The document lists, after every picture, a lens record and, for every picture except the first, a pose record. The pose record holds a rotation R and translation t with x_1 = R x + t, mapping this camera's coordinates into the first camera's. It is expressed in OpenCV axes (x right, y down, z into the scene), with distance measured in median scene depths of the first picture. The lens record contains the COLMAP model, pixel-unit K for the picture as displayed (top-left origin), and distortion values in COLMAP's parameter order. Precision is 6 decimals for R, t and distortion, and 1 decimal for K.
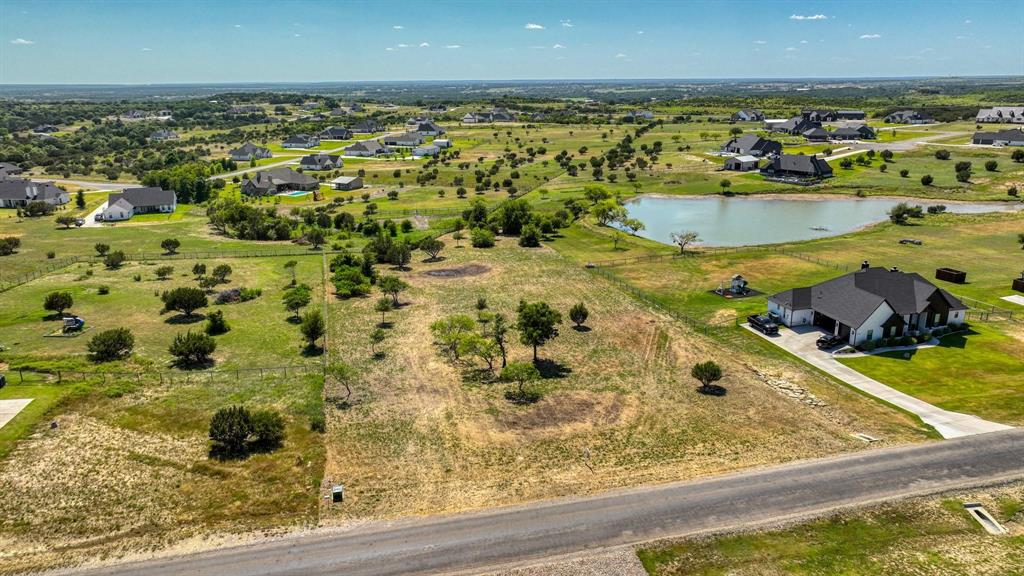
lens RADIAL K [[717.9, 0, 513.0], [0, 717.9, 285.3], [0, 0, 1]] dist [0.003440, 0.009844]
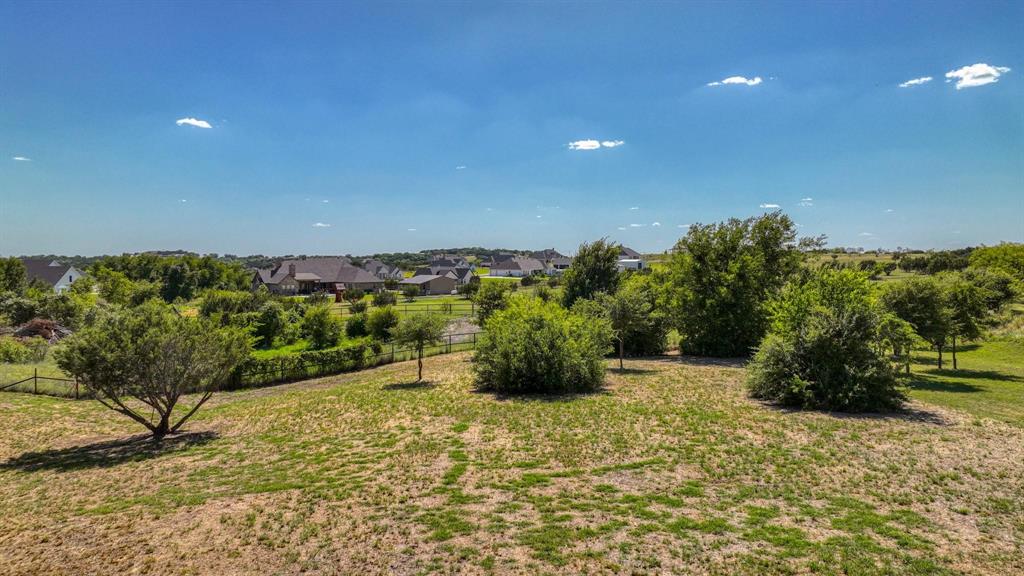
lens RADIAL K [[717.9, 0, 514.5], [0, 717.9, 287.1], [0, 0, 1]] dist [0.003440, 0.009844]
pose [[0.952780, 0.017850, -0.303138, 0.005388], [-0.088509, 0.971249, -0.220999, -0.040098], [0.290477, 0.237394, 0.926966, 0.834324]]
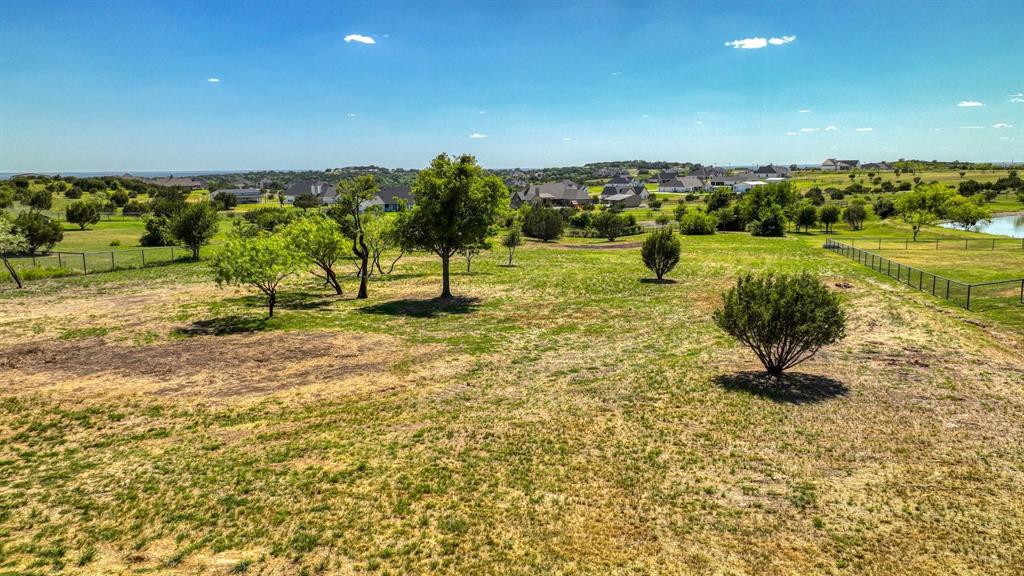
lens RADIAL K [[717.9, 0, 503.2], [0, 717.9, 269.0], [0, 0, 1]] dist [0.003440, 0.009844]
pose [[0.858653, 0.067443, -0.508101, 0.145766], [-0.134979, 0.986067, -0.097219, 0.066290], [0.494465, 0.152061, 0.855793, 0.345065]]
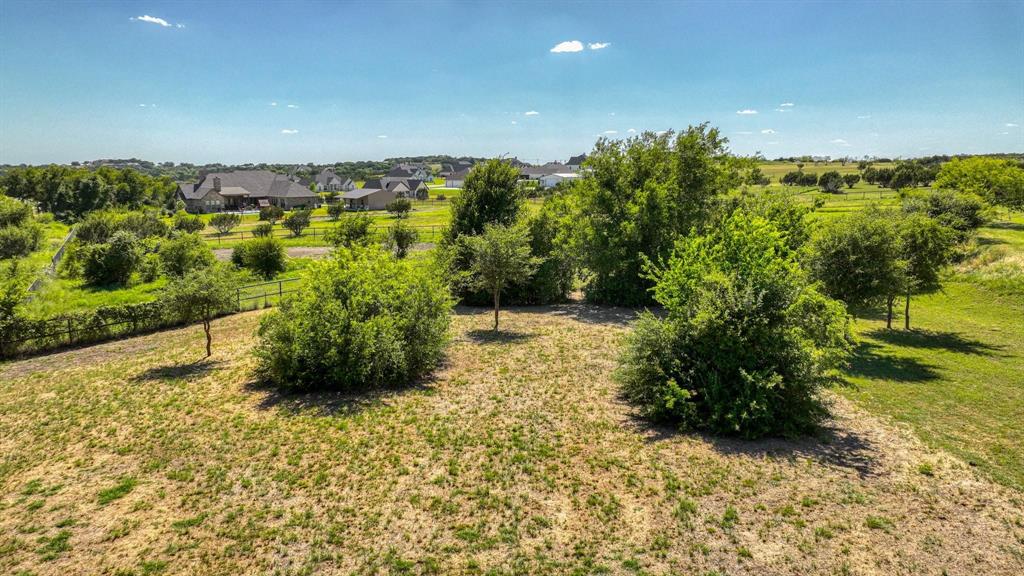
lens RADIAL K [[717.9, 0, 515.4], [0, 717.9, 289.3], [0, 0, 1]] dist [0.003440, 0.009844]
pose [[0.964440, 0.048004, -0.259904, 0.019974], [-0.075327, 0.992507, -0.096202, -0.060909], [0.253339, 0.112359, 0.960830, 0.887829]]
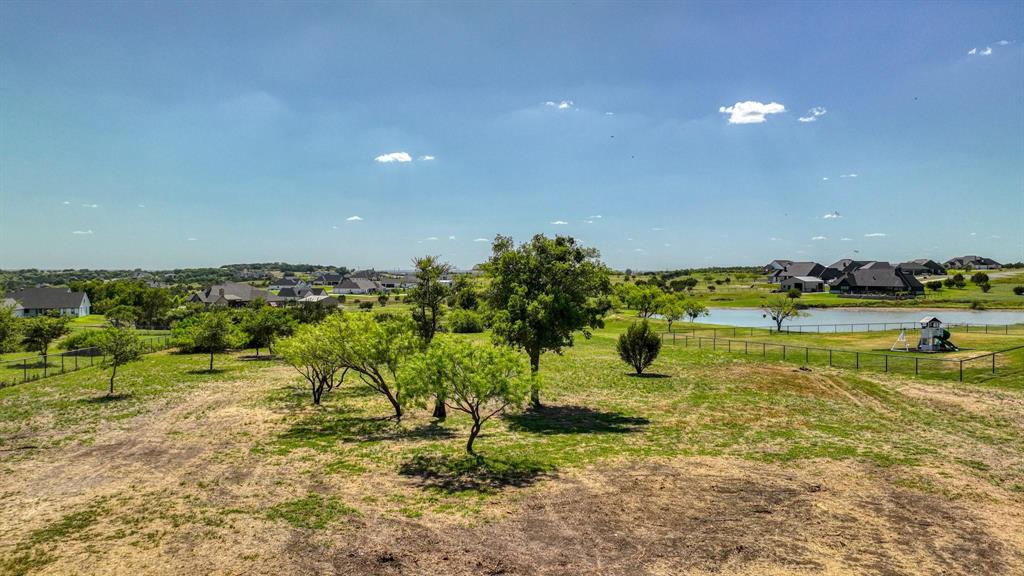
lens RADIAL K [[717.9, 0, 512.1], [0, 717.9, 288.4], [0, 0, 1]] dist [0.003440, 0.009844]
pose [[0.999681, 0.009570, -0.023376, 0.014553], [-0.015123, 0.968010, -0.250455, 0.072062], [0.020232, 0.250728, 0.967846, 0.345078]]
